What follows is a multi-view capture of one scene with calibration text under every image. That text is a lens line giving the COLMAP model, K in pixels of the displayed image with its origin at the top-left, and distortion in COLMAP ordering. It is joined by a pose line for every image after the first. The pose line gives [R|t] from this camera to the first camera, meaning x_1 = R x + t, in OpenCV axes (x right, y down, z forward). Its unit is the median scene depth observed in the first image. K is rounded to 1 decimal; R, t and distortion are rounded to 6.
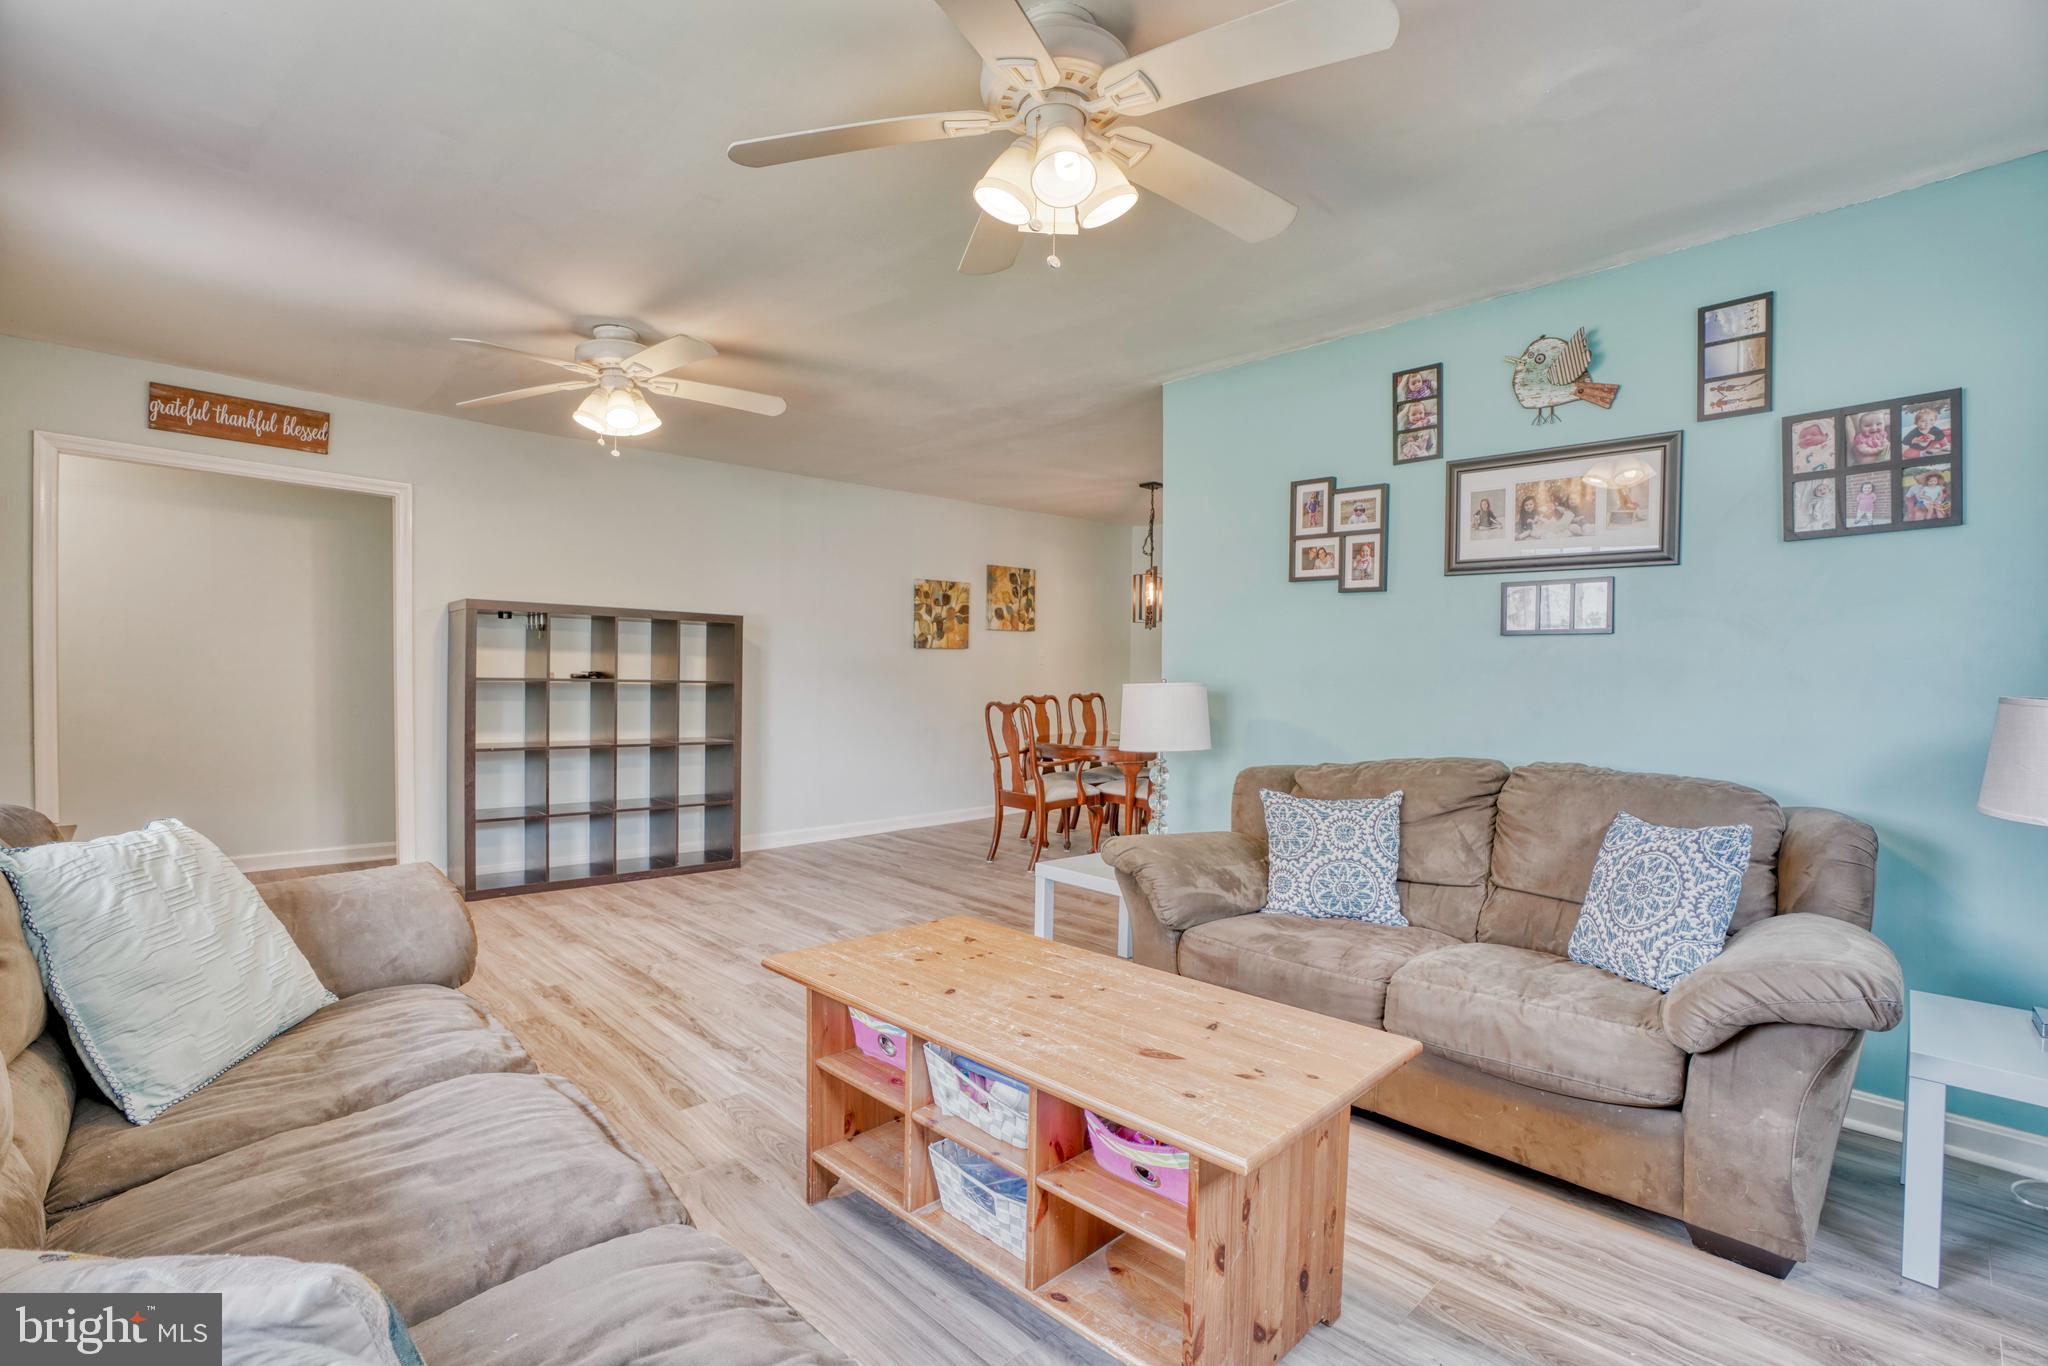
lens RADIAL K [[939.4, 0, 1005.3], [0, 939.4, 682.0], [0, 0, 1]] dist [-0.071737, 0.023964]
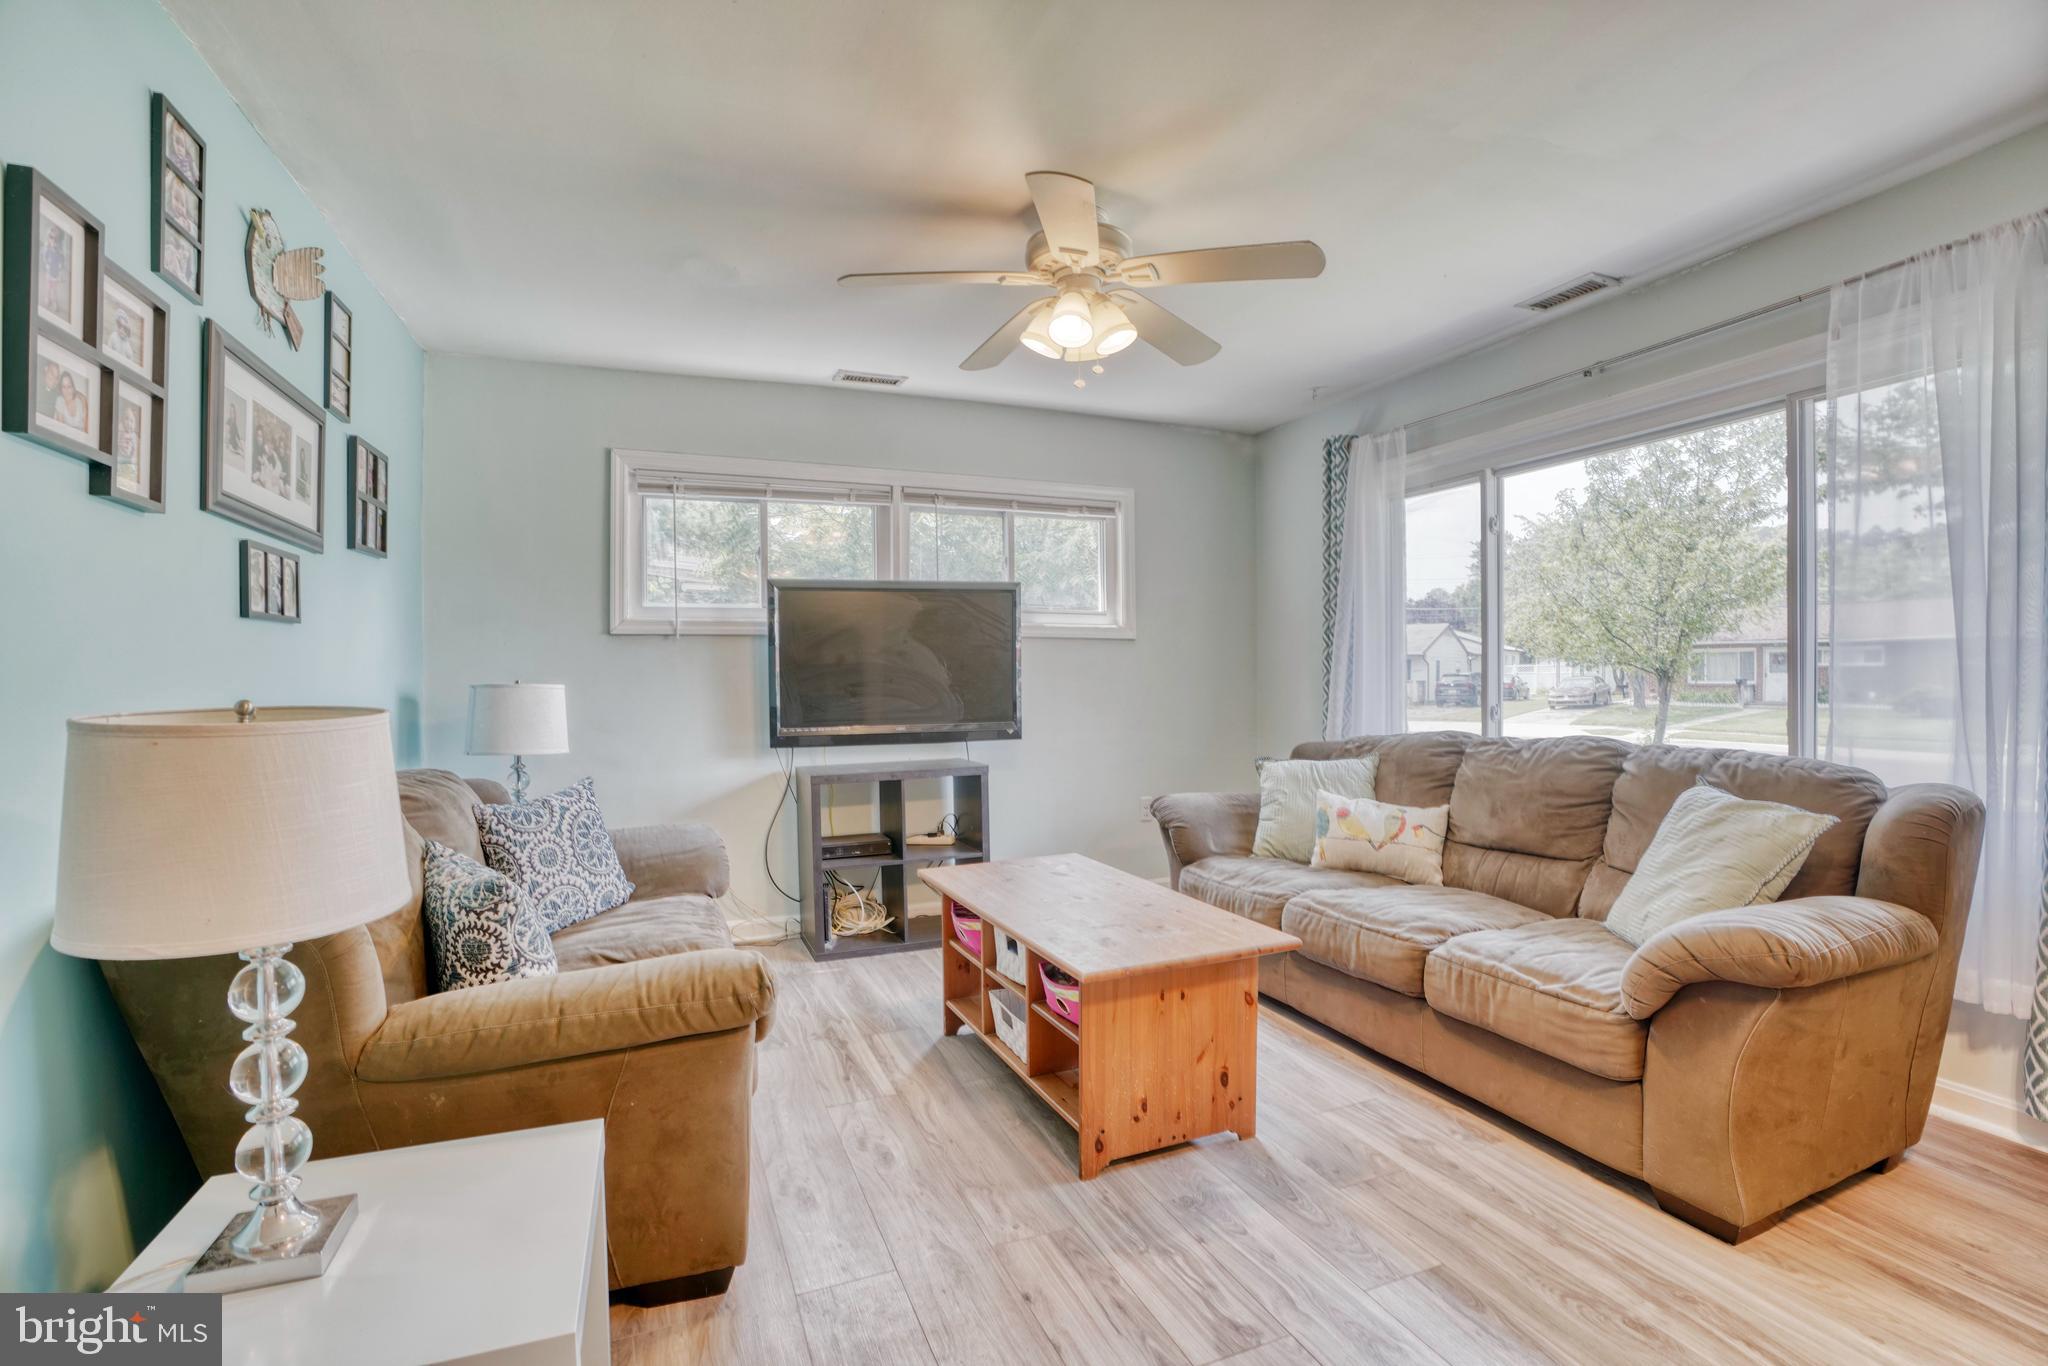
lens RADIAL K [[939.4, 0, 1005.3], [0, 939.4, 682.0], [0, 0, 1]] dist [-0.071737, 0.023964]
pose [[-0.923820, -0.013034, 0.382604, -0.176273], [-0.005107, 0.999751, 0.021729, -0.014260], [-0.382792, 0.018120, -0.923657, 1.063456]]
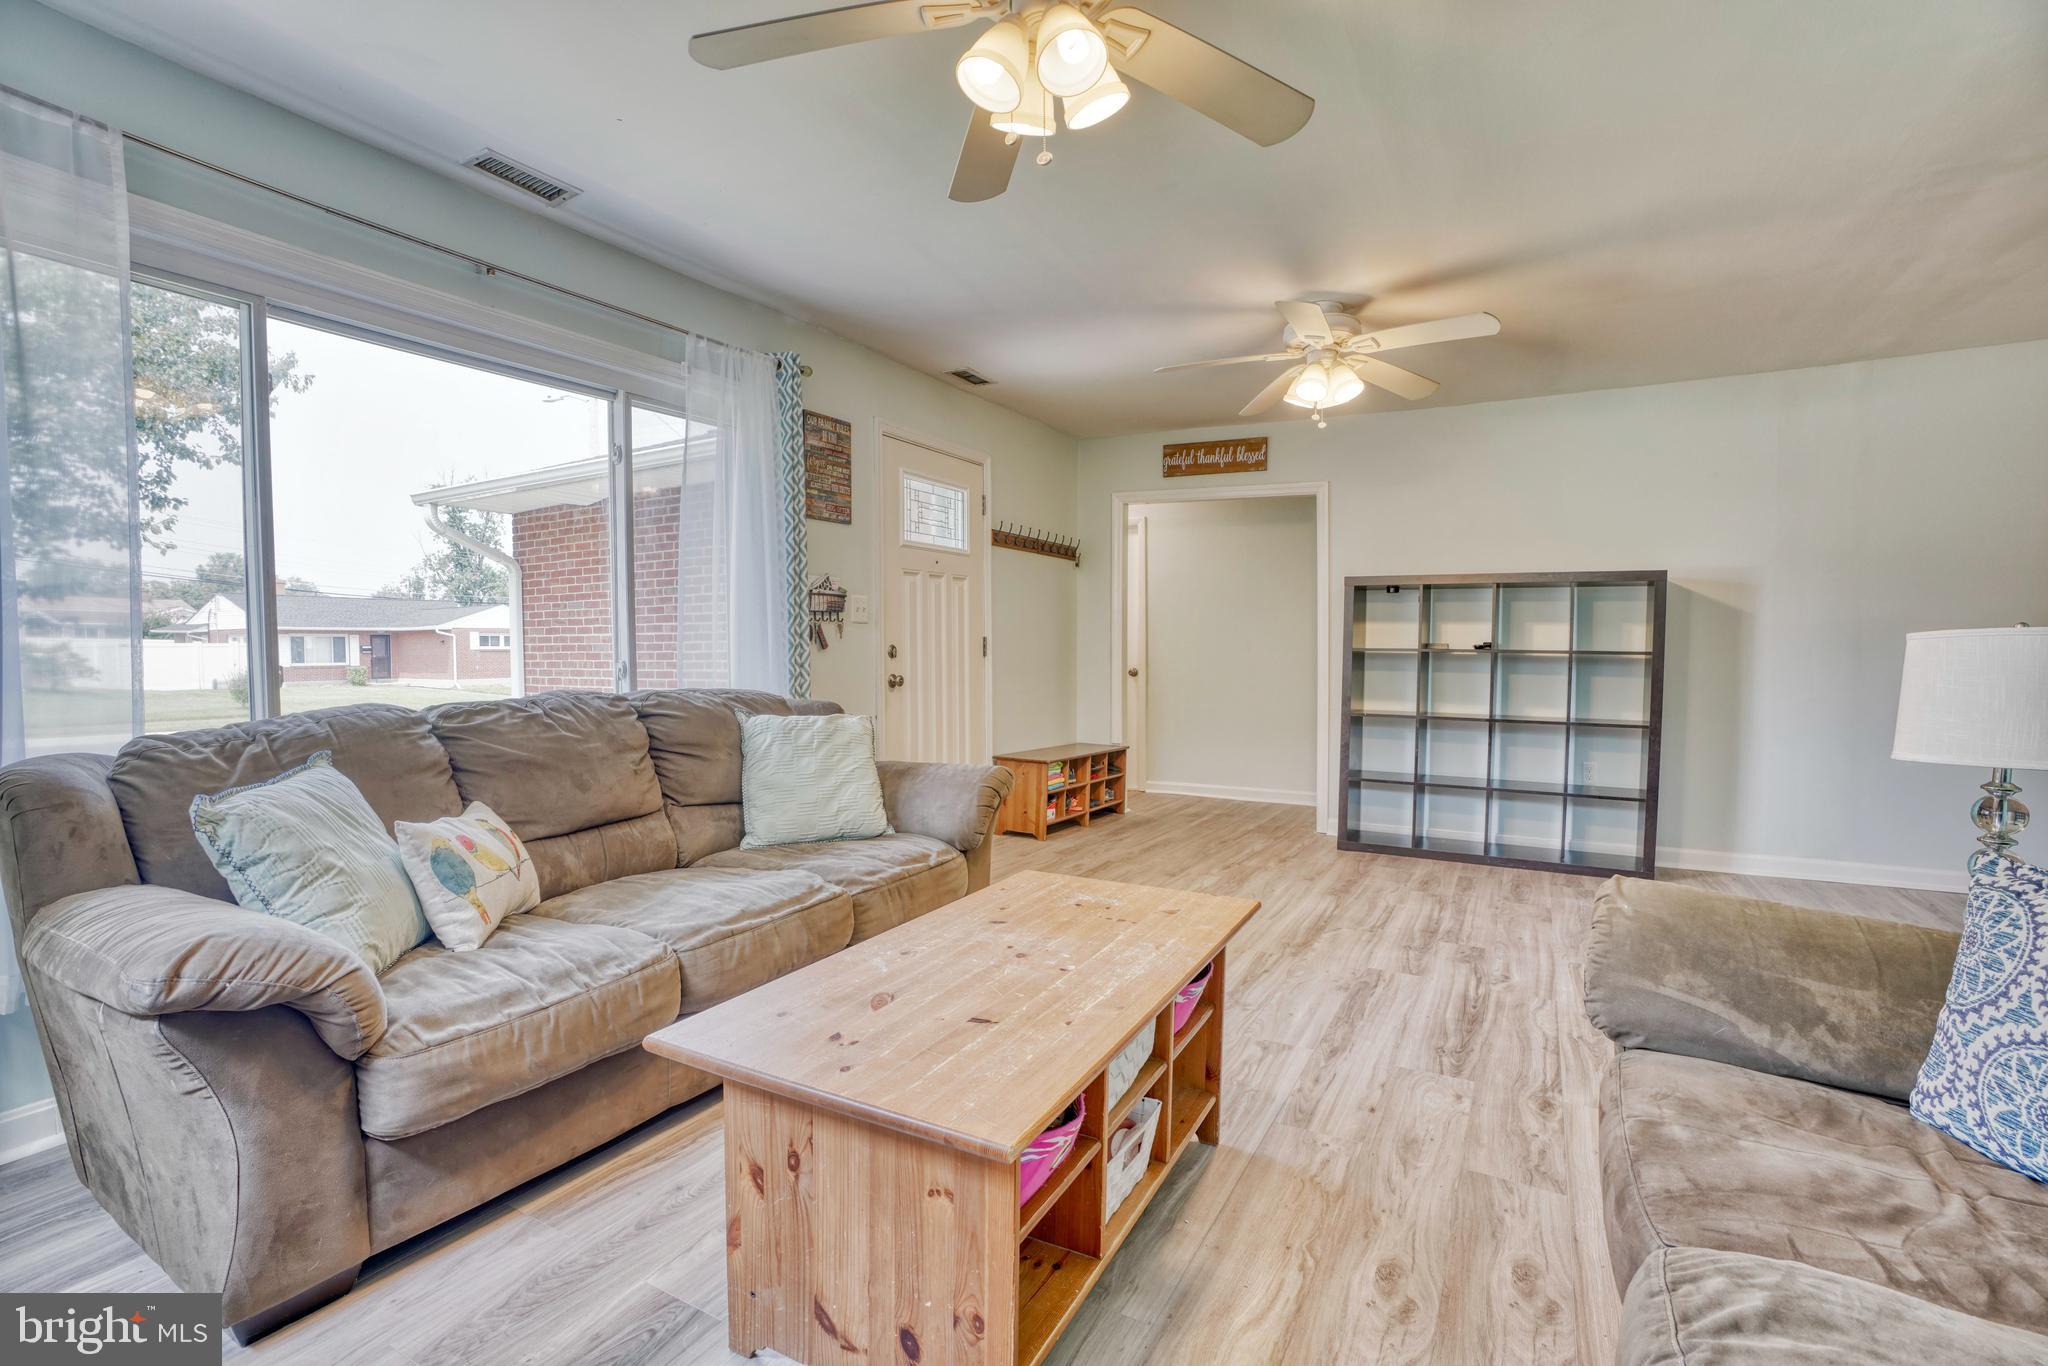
lens RADIAL K [[939.4, 0, 1005.3], [0, 939.4, 682.0], [0, 0, 1]] dist [-0.071737, 0.023964]
pose [[0.291690, 0.020073, -0.956302, 0.415391], [-0.009351, 0.999792, 0.018134, 0.021473], [0.956467, 0.003653, 0.291817, 0.316225]]
